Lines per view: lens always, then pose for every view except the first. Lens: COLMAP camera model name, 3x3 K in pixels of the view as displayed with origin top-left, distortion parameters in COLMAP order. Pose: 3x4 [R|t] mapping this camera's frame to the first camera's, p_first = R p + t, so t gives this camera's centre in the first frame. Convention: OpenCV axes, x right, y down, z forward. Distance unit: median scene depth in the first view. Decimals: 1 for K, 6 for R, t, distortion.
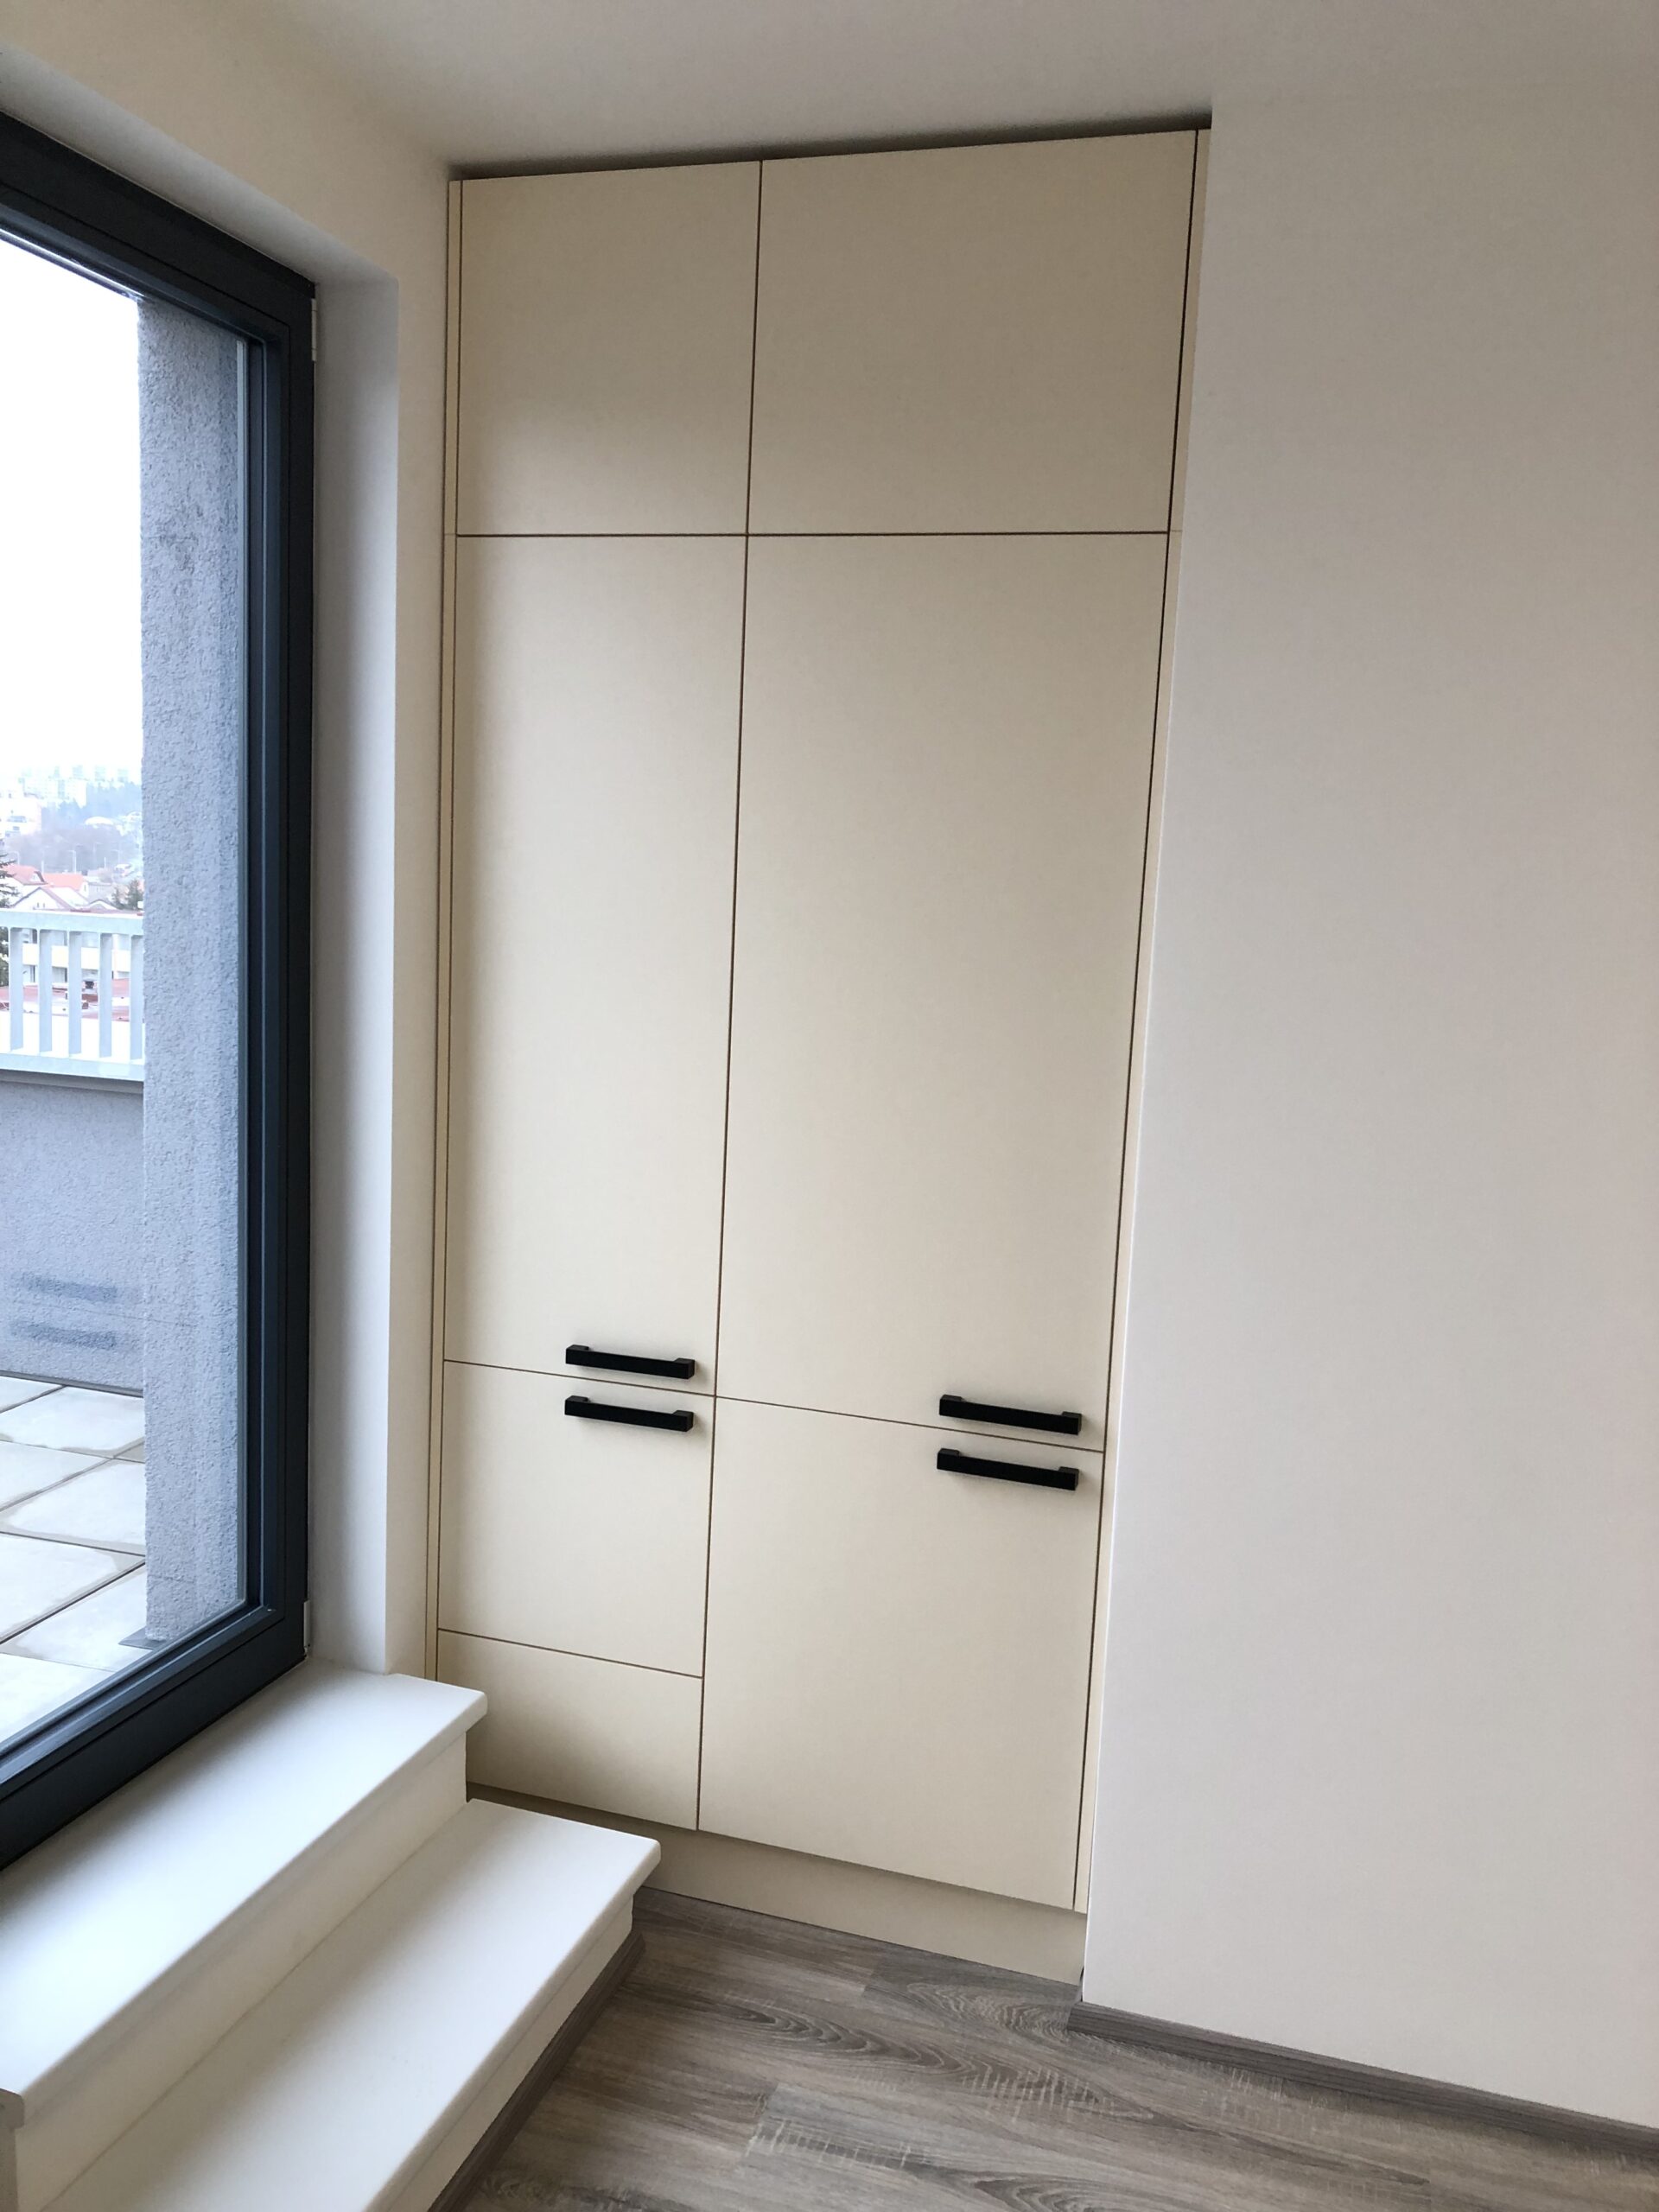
lens RADIAL K [[1861.1, 0, 829.5], [0, 1861.1, 1106.0], [0, 0, 1]] dist [0.039236, 0.000102]
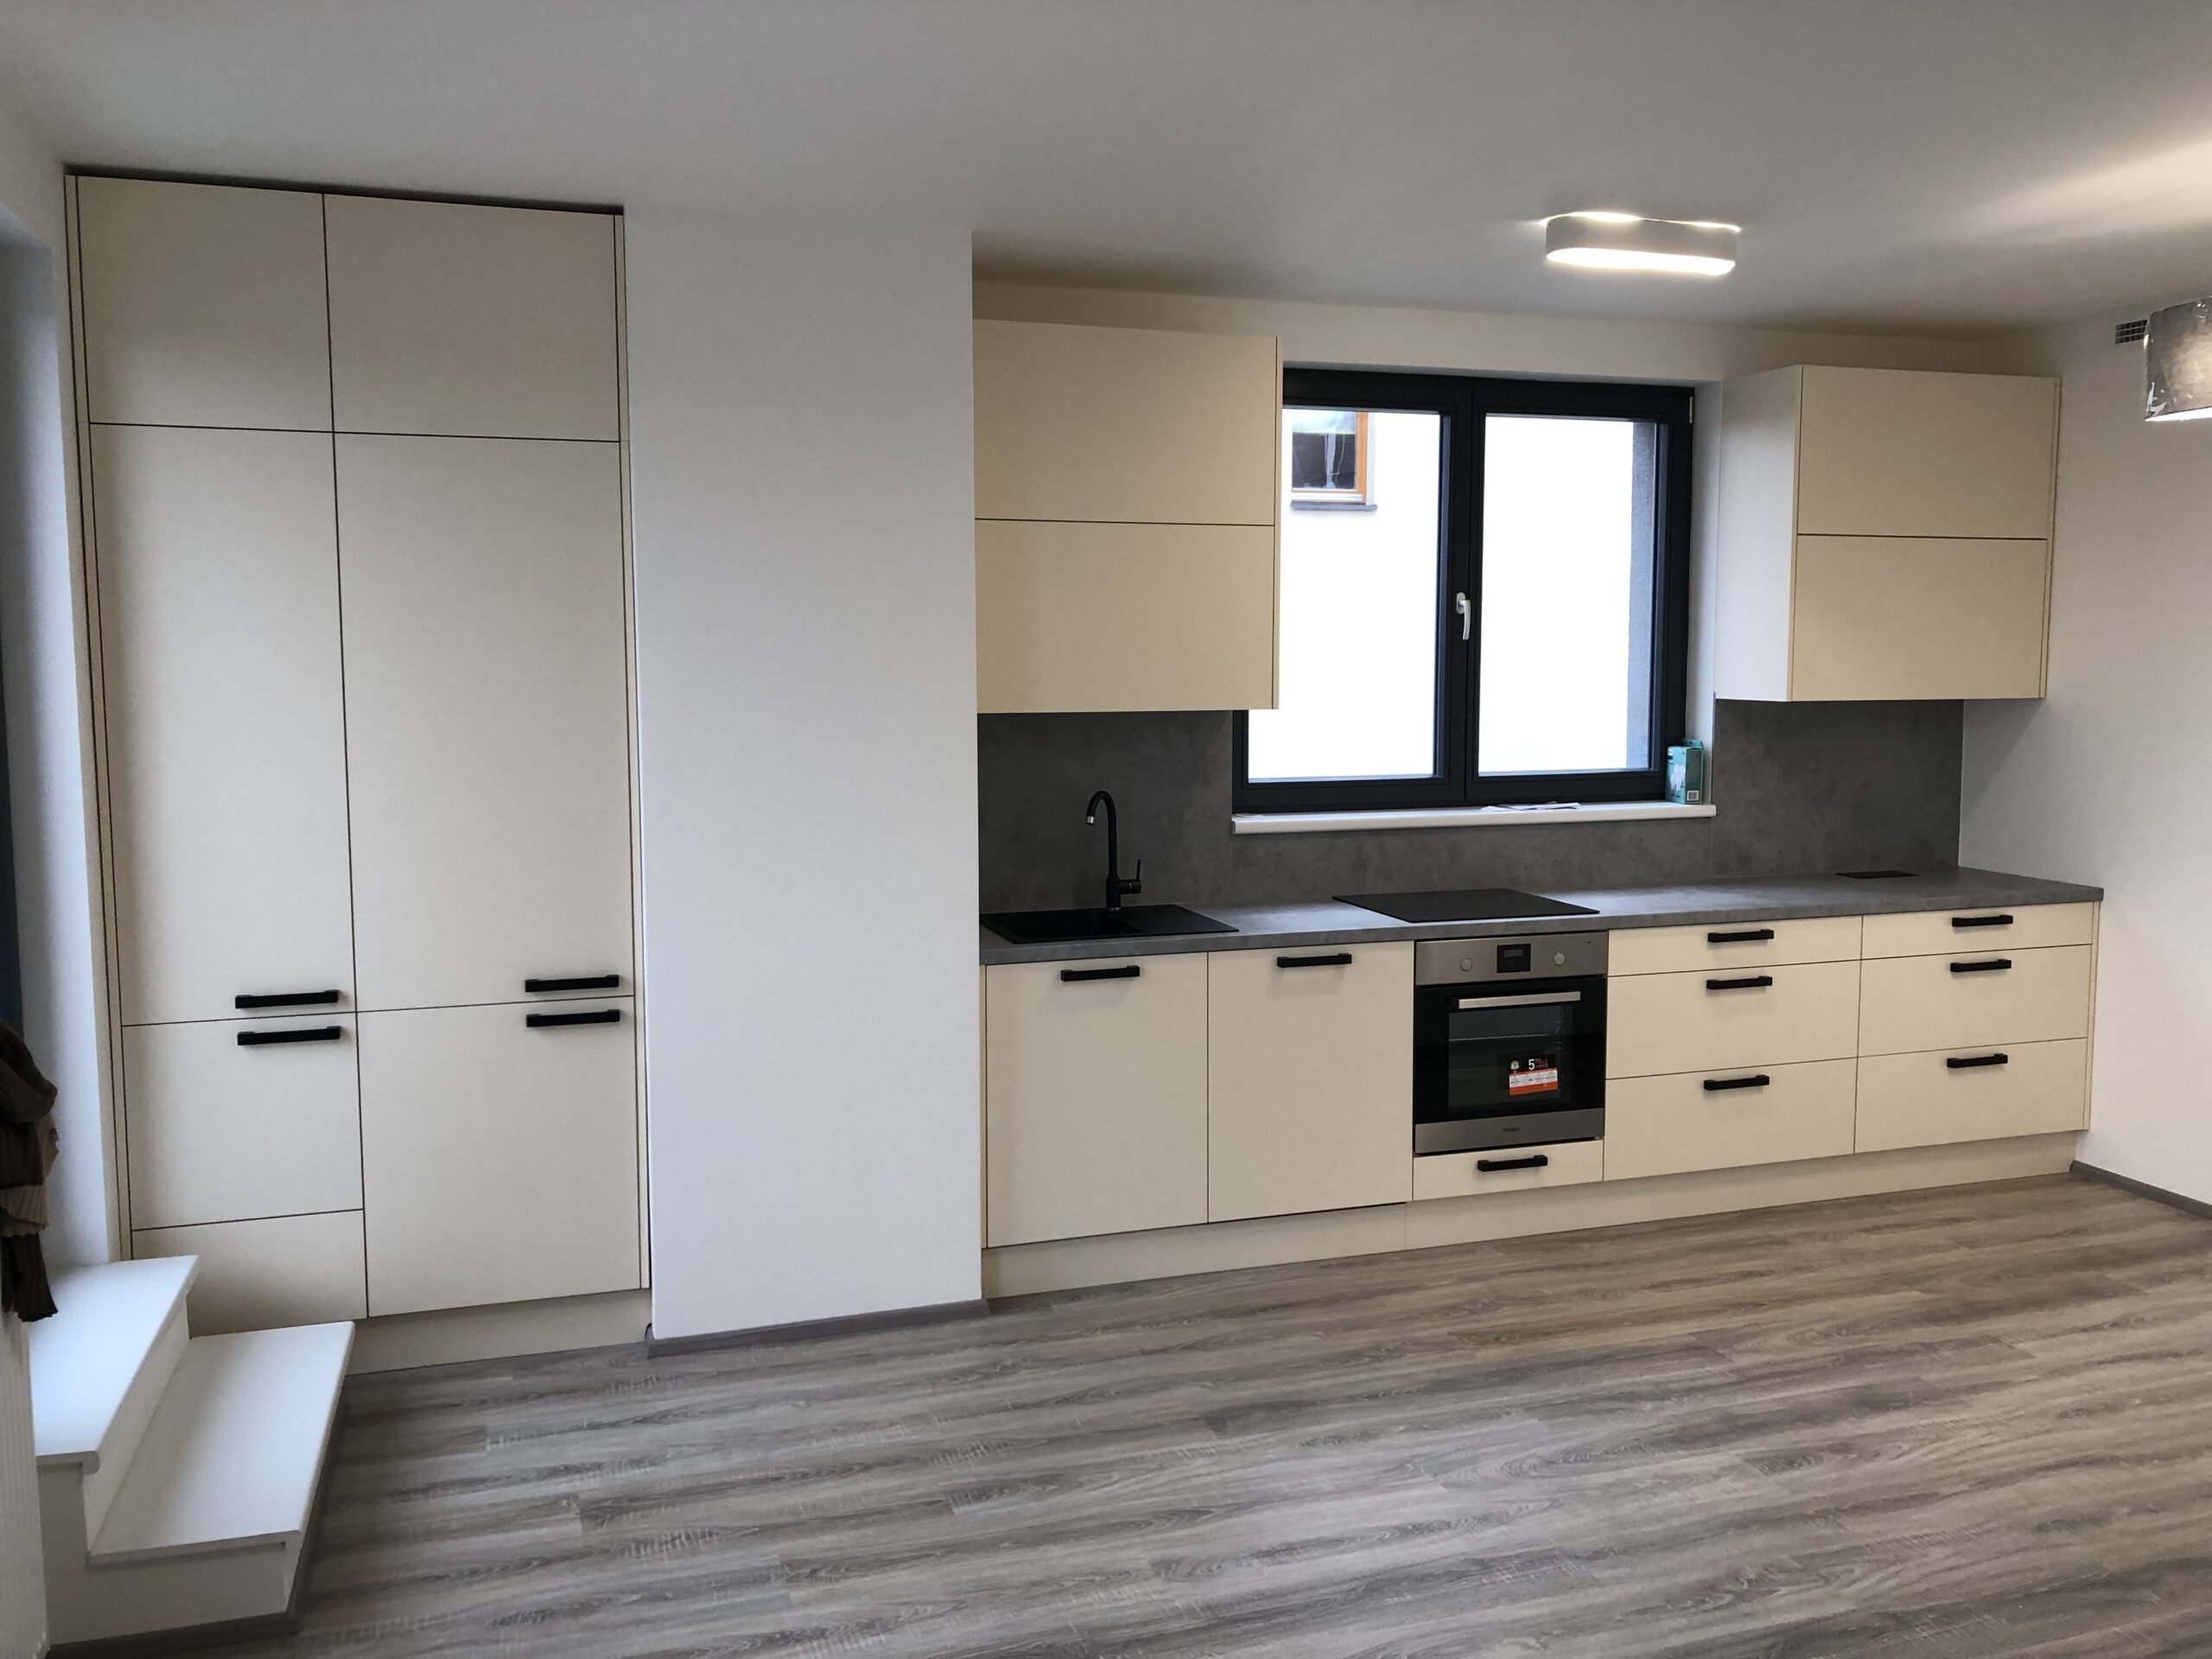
lens RADIAL K [[1861.1, 0, 1106.0], [0, 1861.1, 829.5], [0, 0, 1]] dist [0.039236, 0.000102]
pose [[0.817946, -0.106497, 0.565352, -0.413048], [0.120303, 0.992653, 0.012936, 0.068825], [-0.562576, 0.057433, 0.824749, -0.570624]]
